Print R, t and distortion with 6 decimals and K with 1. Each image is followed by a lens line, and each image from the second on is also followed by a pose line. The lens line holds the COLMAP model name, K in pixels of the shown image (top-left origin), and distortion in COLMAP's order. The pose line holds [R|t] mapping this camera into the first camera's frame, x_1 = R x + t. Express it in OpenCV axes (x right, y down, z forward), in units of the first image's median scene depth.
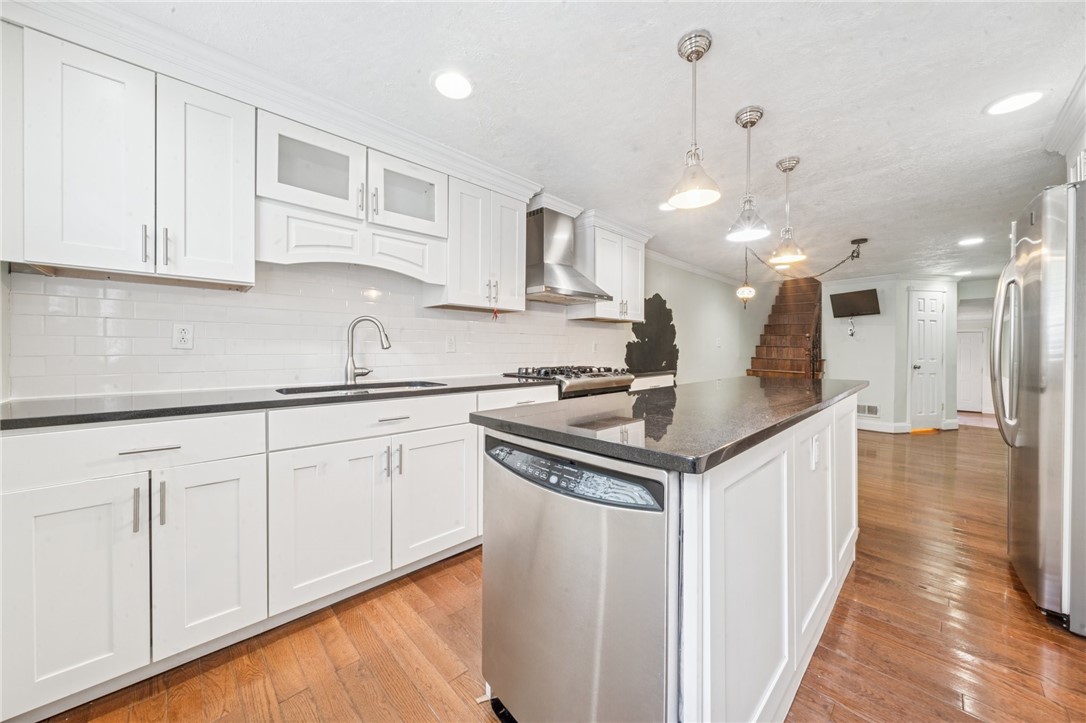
lens RADIAL K [[384.9, 0, 547.2], [0, 384.9, 356.3], [0, 0, 1]] dist [-0.000028, -0.000006]
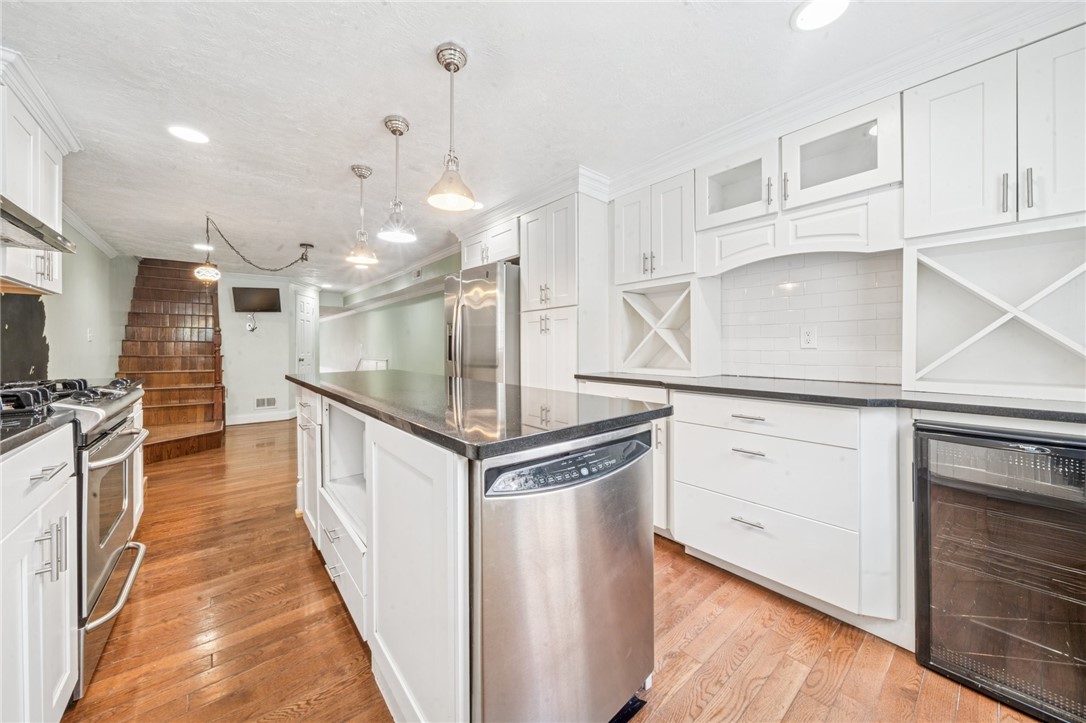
lens RADIAL K [[390.9, 0, 540.7], [0, 390.9, 344.5], [0, 0, 1]] dist [-0.000739, -0.000072]
pose [[0.078193, -0.002198, 0.996936, -0.202899], [0.020866, 0.999782, 0.000568, -0.003377], [-0.996720, 0.020758, 0.078222, 0.205072]]
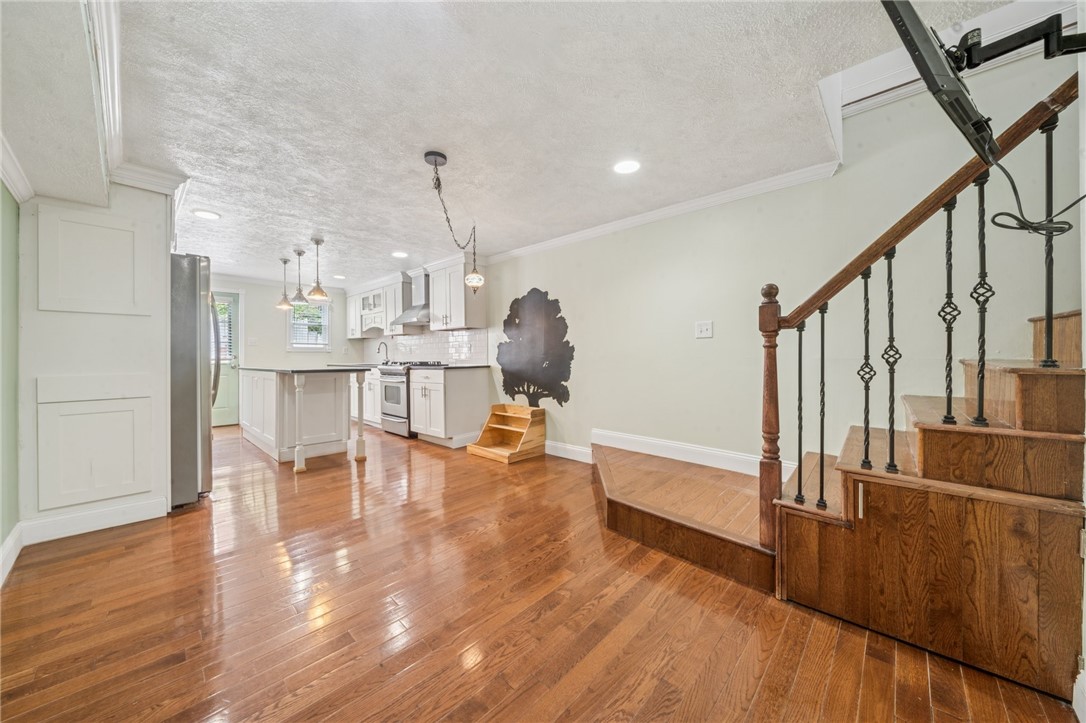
lens RADIAL K [[384.9, 0, 547.2], [0, 384.9, 356.3], [0, 0, 1]] dist [-0.000028, -0.000006]
pose [[0.058461, -0.006057, -0.998271, 1.148081], [-0.009521, 0.999933, -0.006625, 0.007064], [0.998244, 0.009892, 0.058399, 0.925903]]
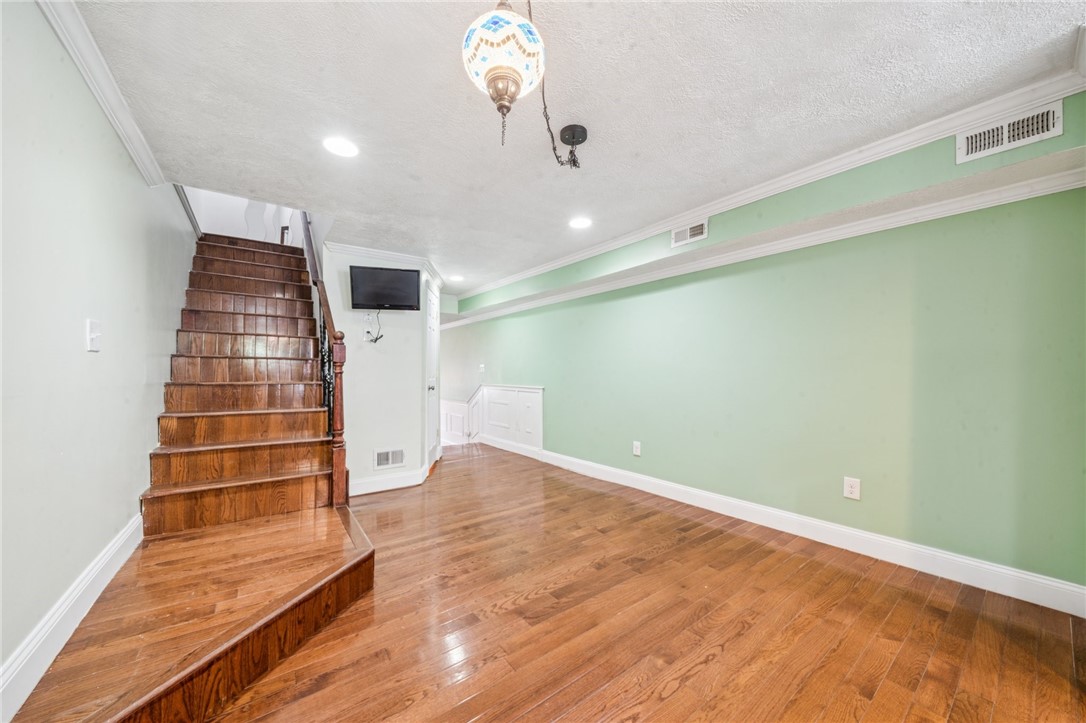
lens RADIAL K [[378.6, 0, 544.3], [0, 378.6, 367.8], [0, 0, 1]] dist [-0.015305, -0.000013]
pose [[0.121156, -0.005468, 0.992618, 0.279820], [0.015128, 0.999879, 0.003662, -0.012544], [-0.992518, 0.014572, 0.121224, 0.799305]]
